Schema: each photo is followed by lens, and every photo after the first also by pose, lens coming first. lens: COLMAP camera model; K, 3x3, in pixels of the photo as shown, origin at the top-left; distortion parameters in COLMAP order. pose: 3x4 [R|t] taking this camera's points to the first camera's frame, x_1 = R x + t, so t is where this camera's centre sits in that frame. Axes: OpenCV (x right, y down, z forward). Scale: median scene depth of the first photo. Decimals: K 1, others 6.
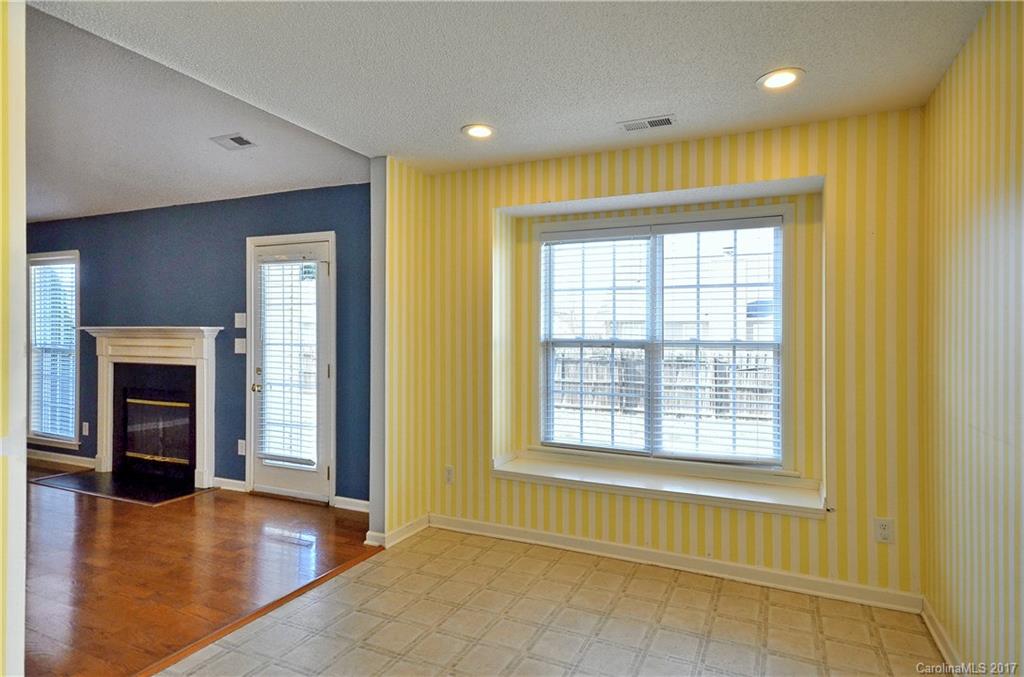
lens RADIAL K [[571.7, 0, 512.0], [0, 571.7, 338.5], [0, 0, 1]] dist [0.024452, 0.000089]
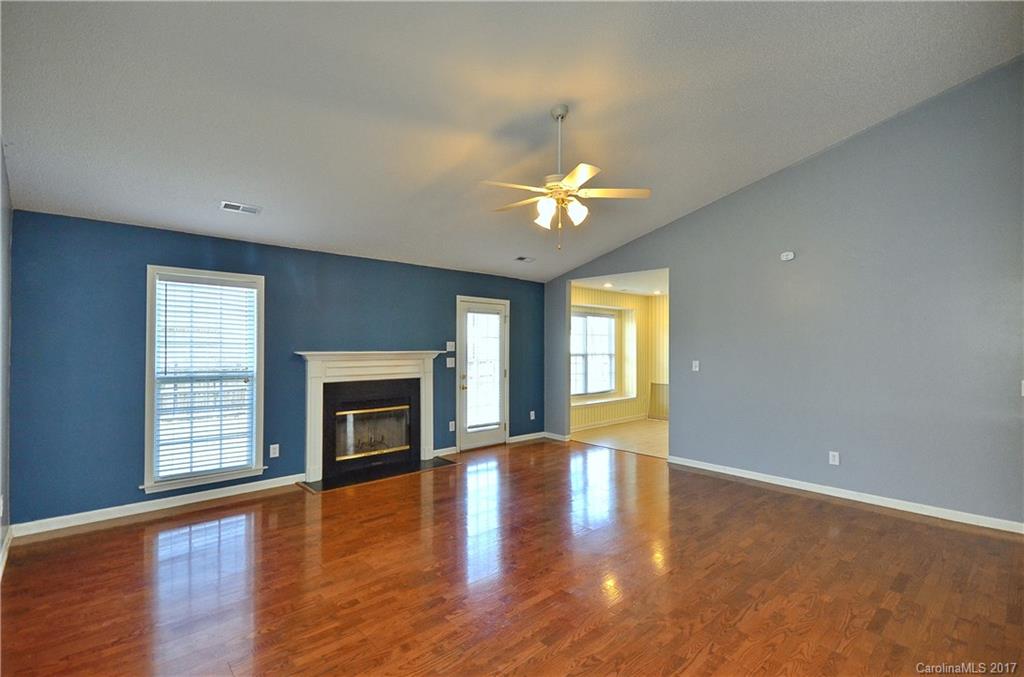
lens RADIAL K [[466.0, 0, 512.0], [0, 466.0, 338.5], [0, 0, 1]] dist [-0.001977, 0.000229]
pose [[0.388580, 0.009961, 0.921361, -1.557432], [0.009889, 0.999839, -0.014981, -0.031697], [-0.921362, 0.014933, 0.388419, 0.333645]]
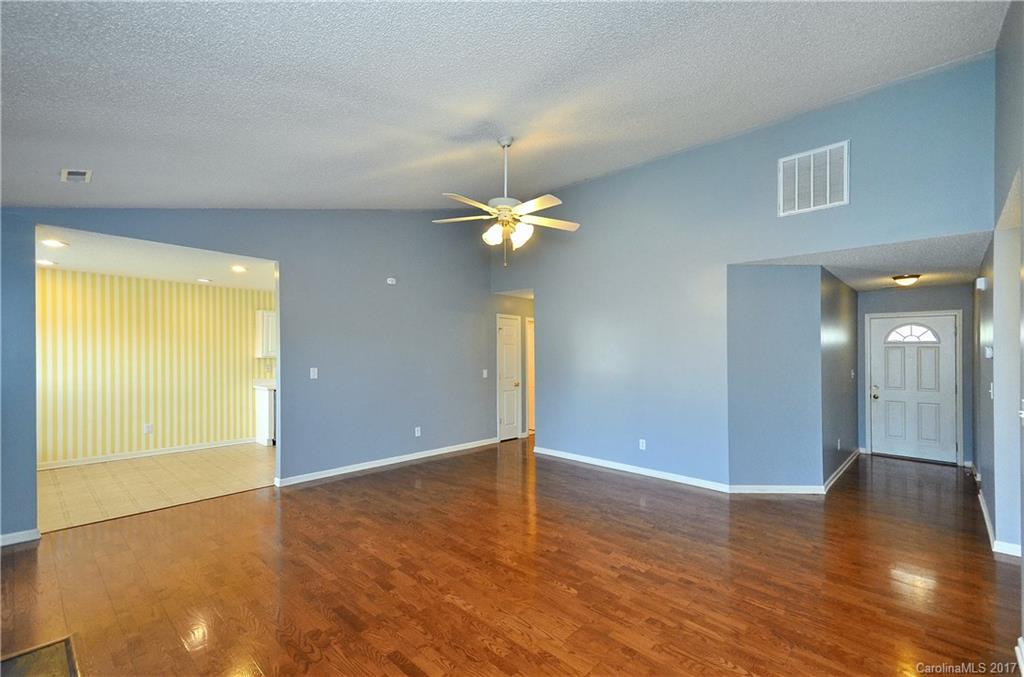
lens RADIAL K [[442.5, 0, 533.1], [0, 442.5, 329.8], [0, 0, 1]] dist [0.011842, -0.000211]
pose [[-0.955499, 0.006046, 0.294931, -1.167402], [-0.005643, 0.999232, -0.038765, -0.052091], [-0.294939, -0.038704, -0.954732, 1.226787]]
